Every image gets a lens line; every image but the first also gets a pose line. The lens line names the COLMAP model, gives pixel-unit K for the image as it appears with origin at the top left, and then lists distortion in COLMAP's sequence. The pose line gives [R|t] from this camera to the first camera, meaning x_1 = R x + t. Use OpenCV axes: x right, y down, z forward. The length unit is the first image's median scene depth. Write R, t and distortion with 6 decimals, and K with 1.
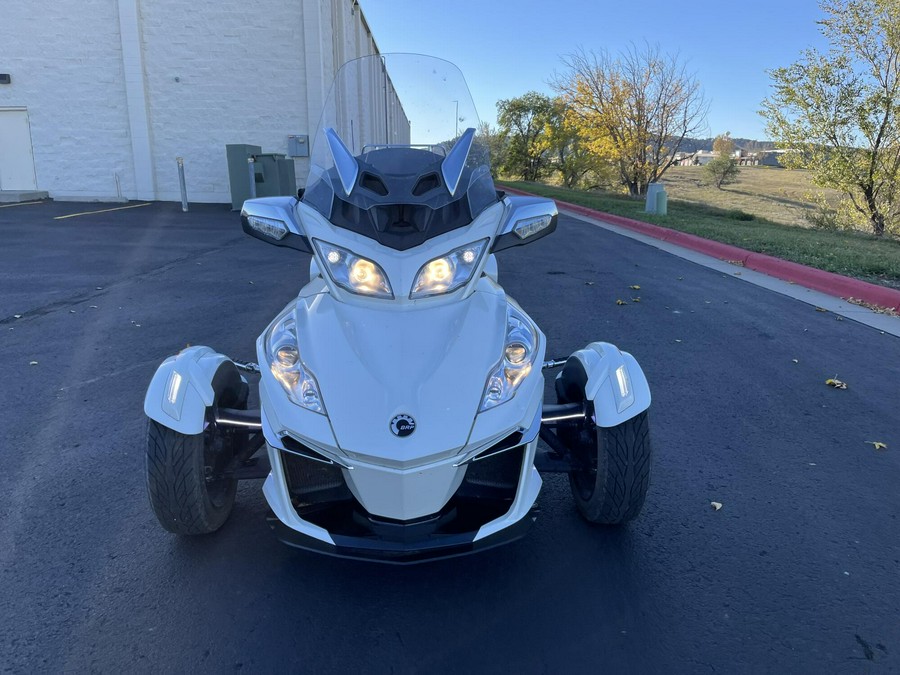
lens RADIAL K [[684.7, 0, 447.1], [0, 684.7, 337.0], [0, 0, 1]] dist [0.053479, -0.076859]
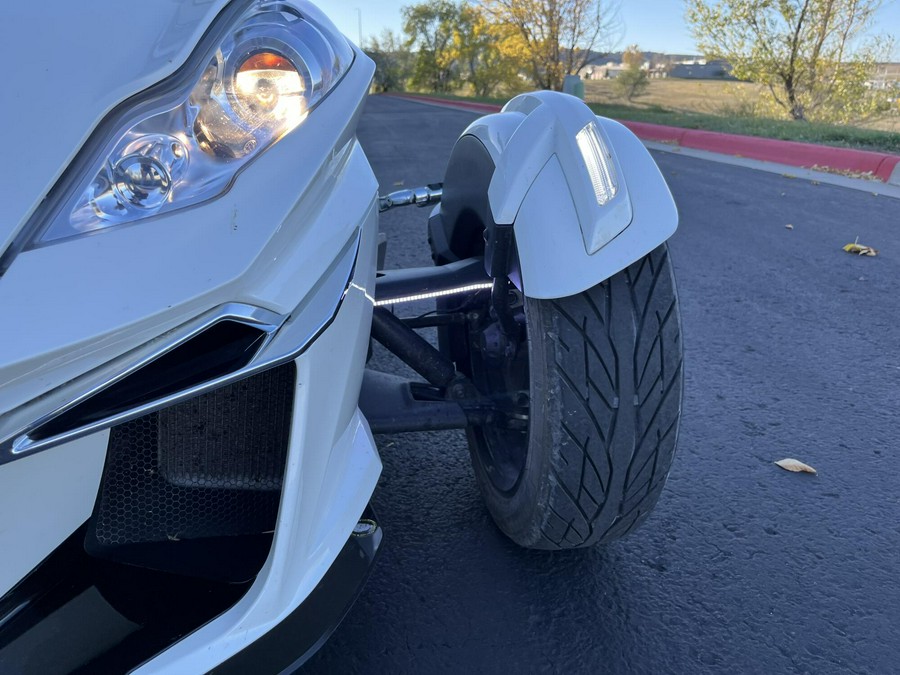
lens RADIAL K [[684.7, 0, 453.0], [0, 684.7, 341.4], [0, 0, 1]] dist [0.053479, -0.076859]
pose [[0.991035, -0.062090, 0.118300, 0.016929], [0.048500, 0.992241, 0.114481, 0.013131], [-0.124490, -0.107717, 0.986357, 0.080225]]
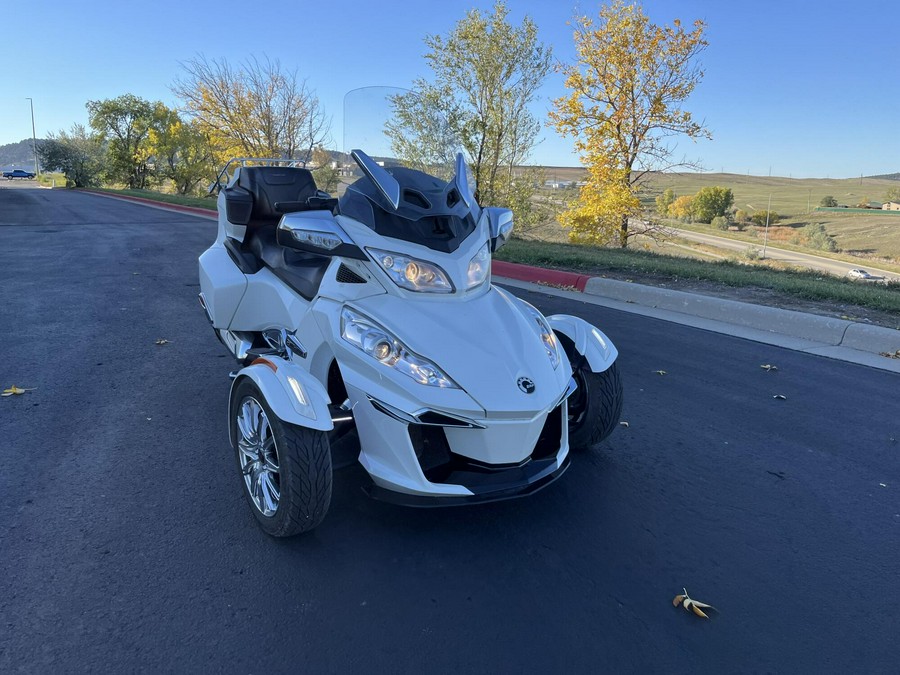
lens RADIAL K [[684.7, 0, 443.2], [0, 684.7, 331.4], [0, 0, 1]] dist [0.053479, -0.076859]
pose [[0.853916, -0.109358, 0.508791, -0.086180], [0.119310, 0.992770, 0.013143, -0.000760], [-0.506549, 0.049480, 0.860790, -0.004018]]
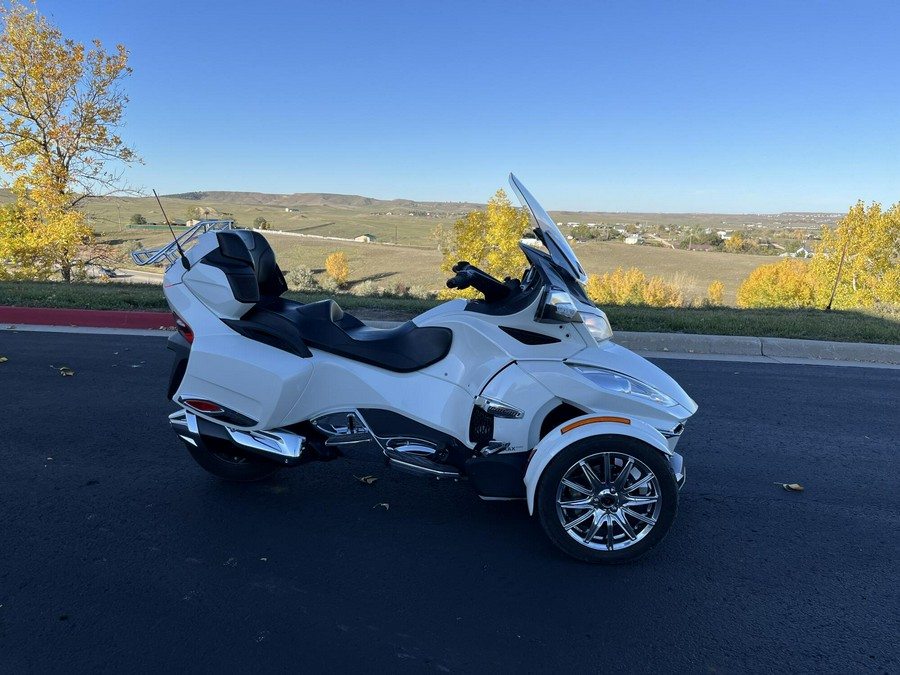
lens RADIAL K [[684.7, 0, 450.8], [0, 684.7, 340.2], [0, 0, 1]] dist [0.053479, -0.076859]
pose [[0.085985, -0.190745, 0.977867, -0.198028], [0.215239, 0.961880, 0.168700, -0.047483], [-0.972769, 0.195969, 0.123763, 0.138870]]
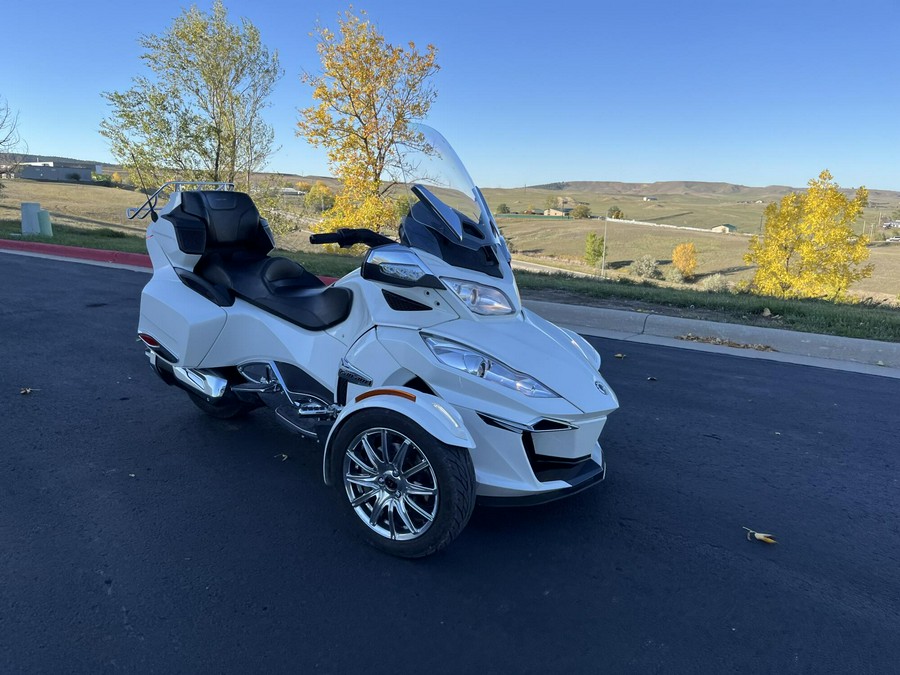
lens RADIAL K [[684.7, 0, 445.1], [0, 684.7, 347.3], [0, 0, 1]] dist [0.053479, -0.076859]
pose [[0.563469, -0.179420, 0.806418, -0.151503], [0.182942, 0.978996, 0.089990, -0.016592], [-0.805627, 0.096821, 0.584458, 0.038299]]
